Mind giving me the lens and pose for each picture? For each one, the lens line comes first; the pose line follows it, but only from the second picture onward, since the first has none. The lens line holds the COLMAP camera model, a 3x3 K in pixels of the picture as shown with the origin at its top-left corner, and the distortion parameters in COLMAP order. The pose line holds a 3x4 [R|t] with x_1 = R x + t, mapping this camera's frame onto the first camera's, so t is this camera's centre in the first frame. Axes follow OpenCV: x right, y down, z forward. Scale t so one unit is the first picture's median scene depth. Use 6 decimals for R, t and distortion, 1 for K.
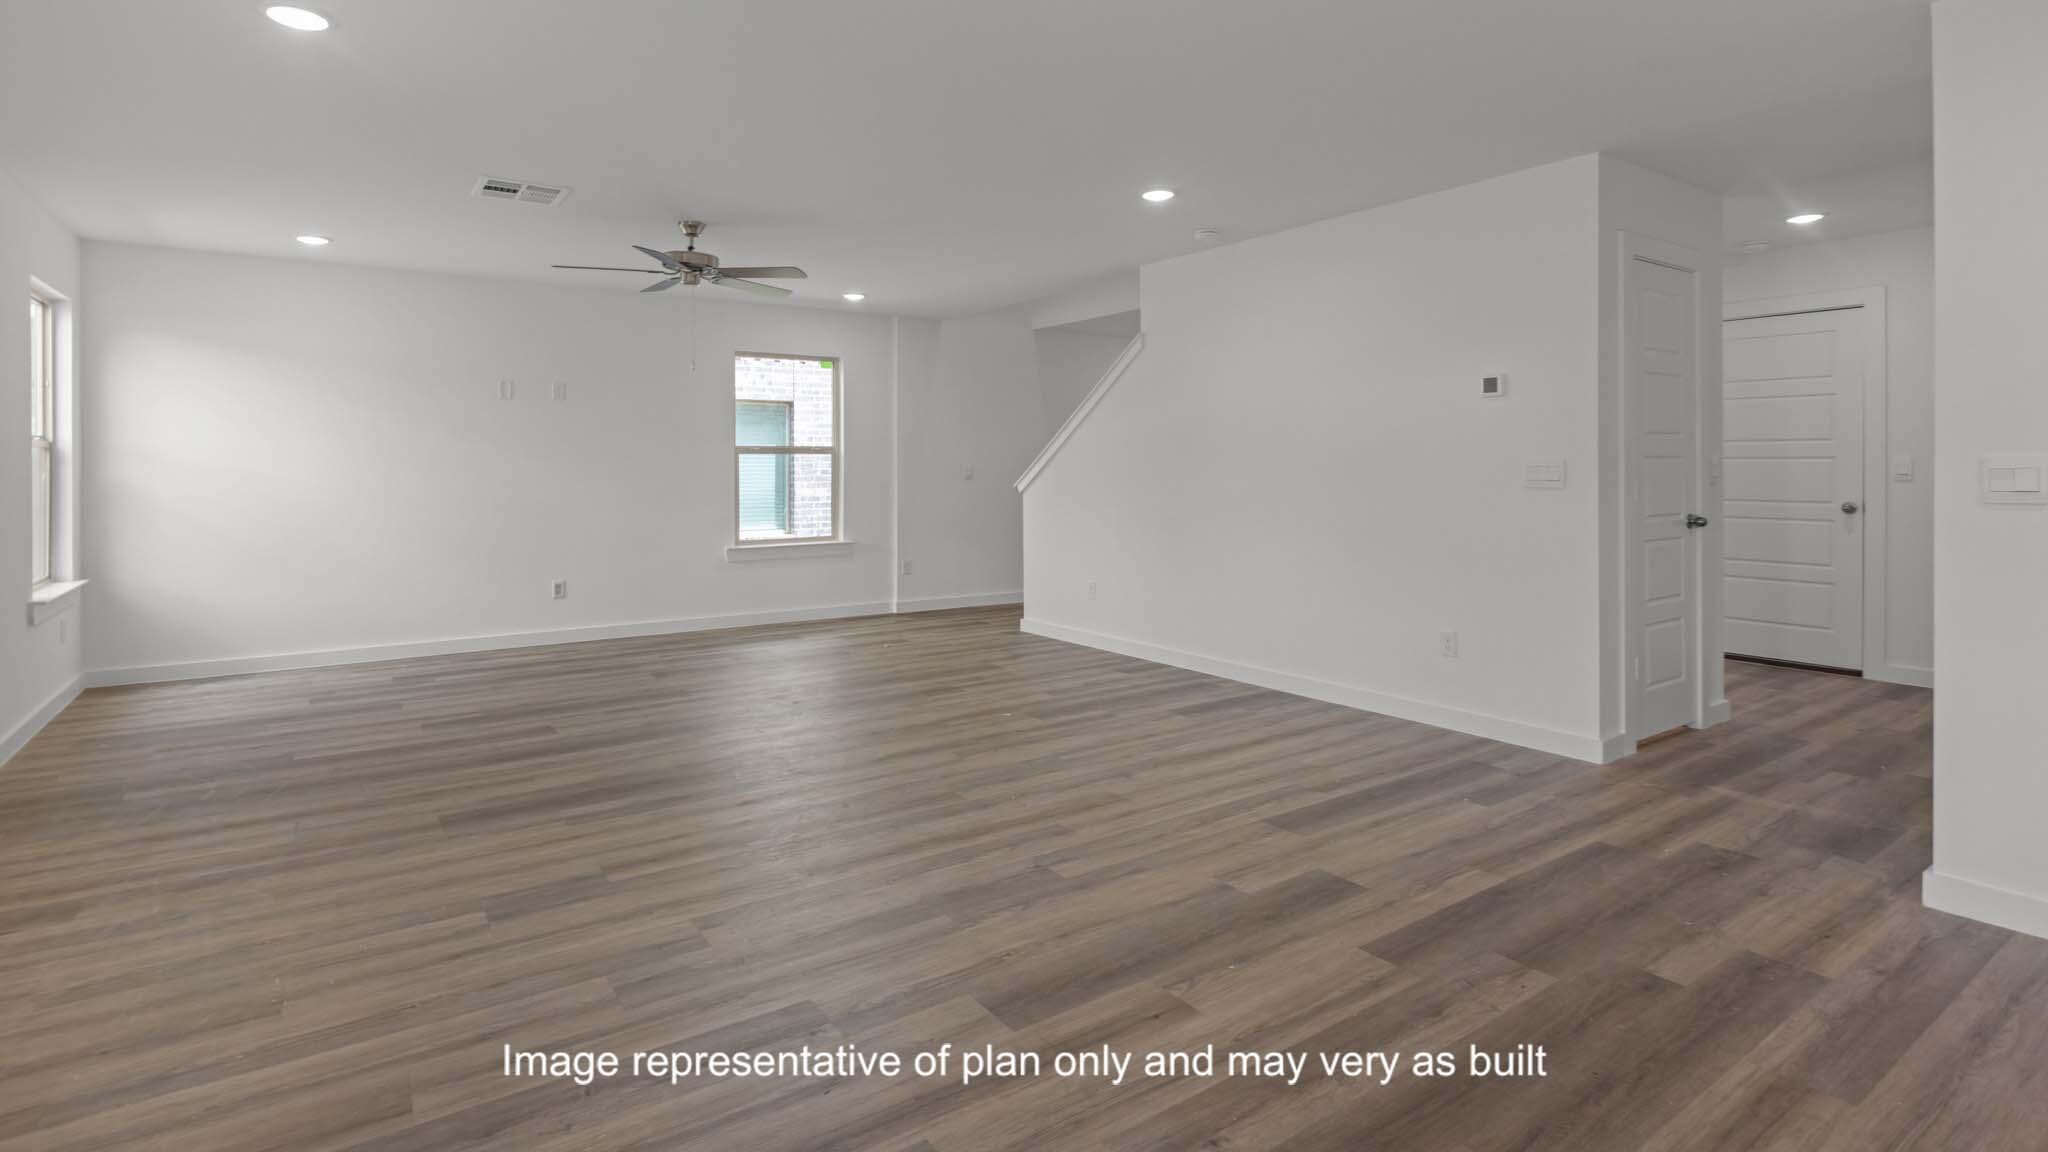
lens RADIAL K [[991.0, 0, 1030.1], [0, 991.0, 455.6], [0, 0, 1]] dist [-0.002138, -0.000499]
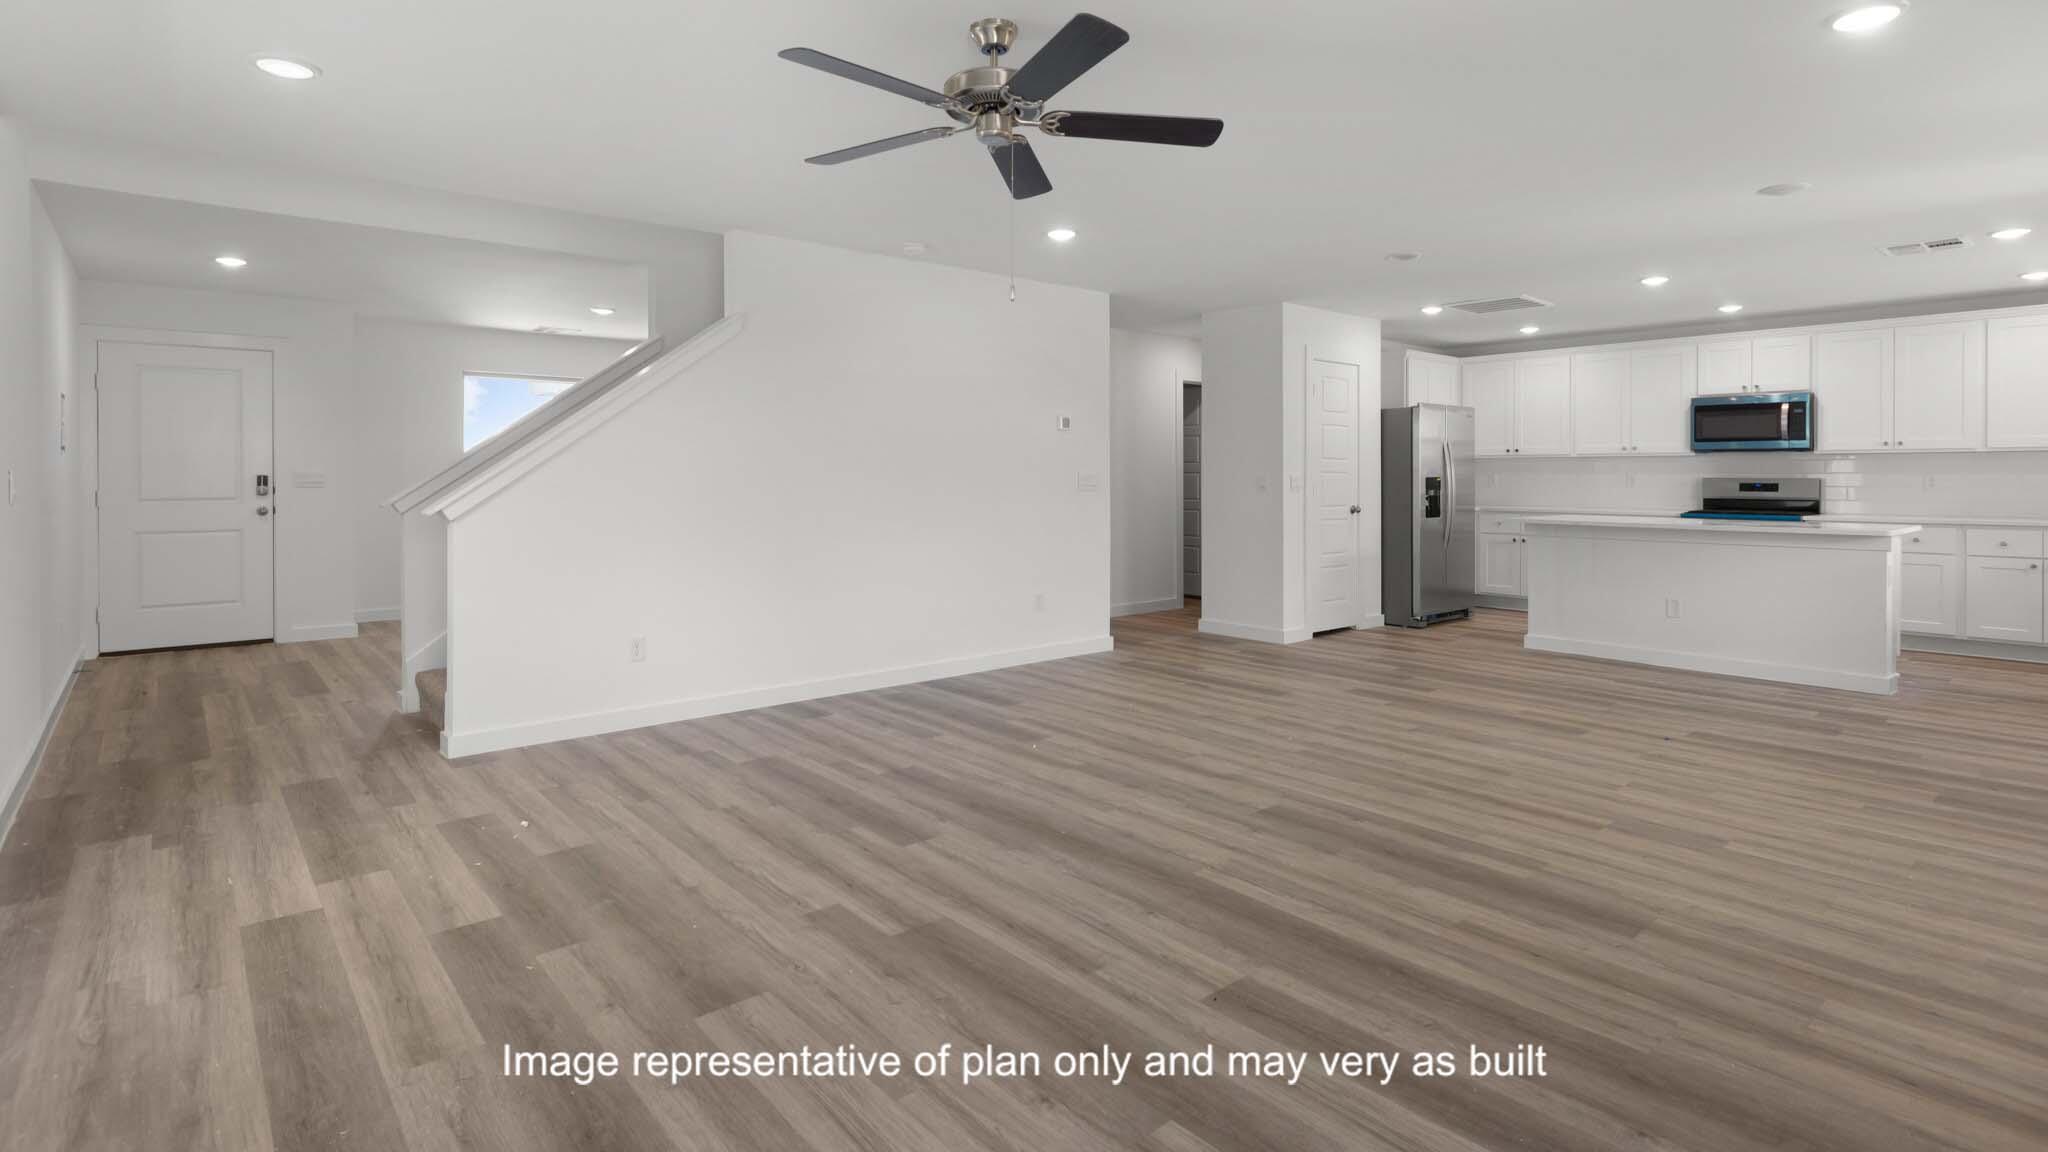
lens RADIAL K [[992.6, 0, 1016.6], [0, 992.6, 482.2], [0, 0, 1]] dist [-0.002000, -0.000271]
pose [[-0.092287, -0.003124, 0.995728, -1.685417], [-0.011385, 0.999933, 0.002082, 0.026700], [-0.995667, -0.011144, -0.092316, 1.987735]]
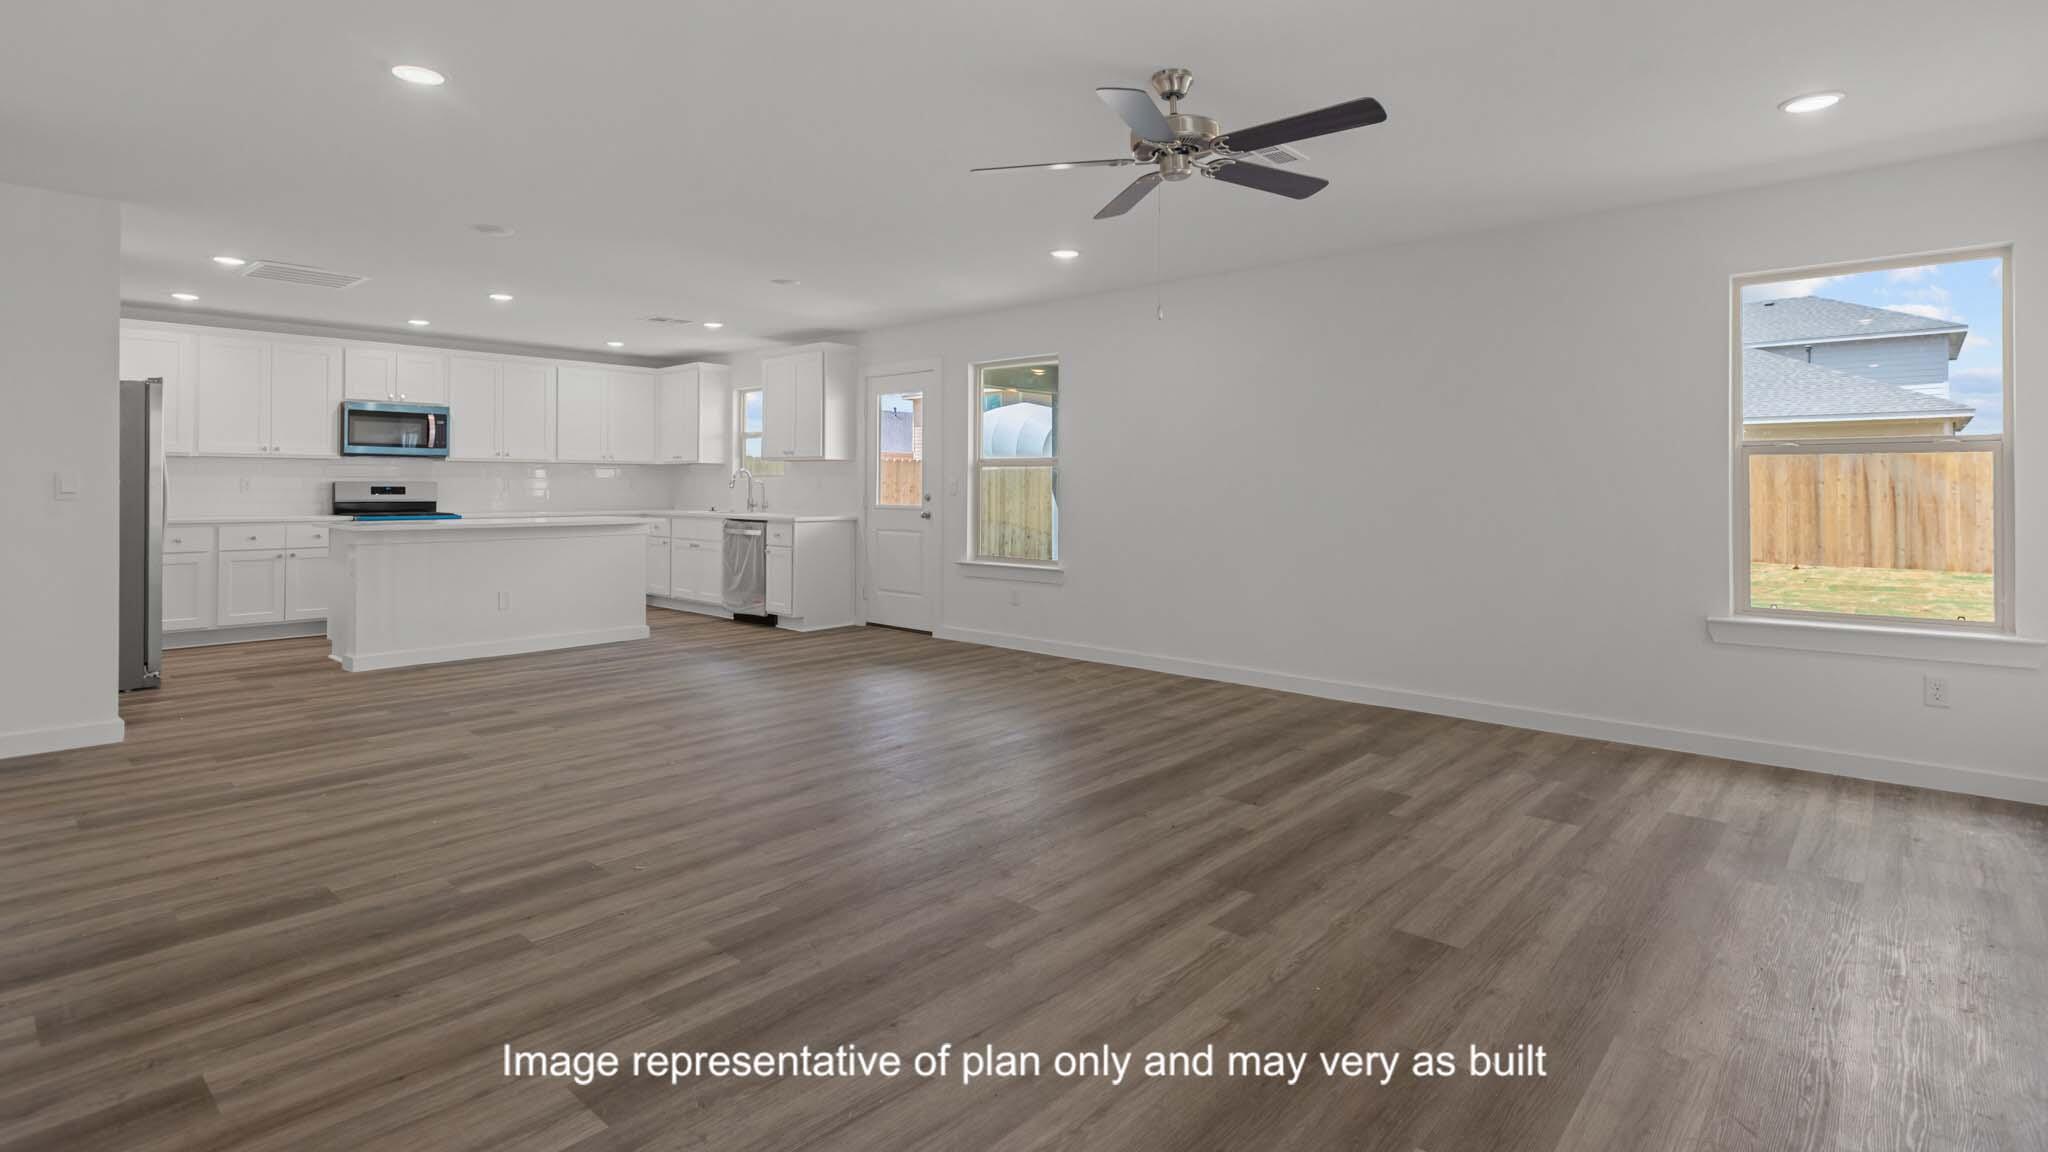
lens RADIAL K [[992.6, 0, 1016.6], [0, 992.6, 482.2], [0, 0, 1]] dist [-0.002000, -0.000271]
pose [[-0.973916, 0.000504, -0.226909, -0.192596], [0.003795, 0.999894, -0.014067, 0.048045], [0.226877, -0.014561, -0.973814, 3.016342]]
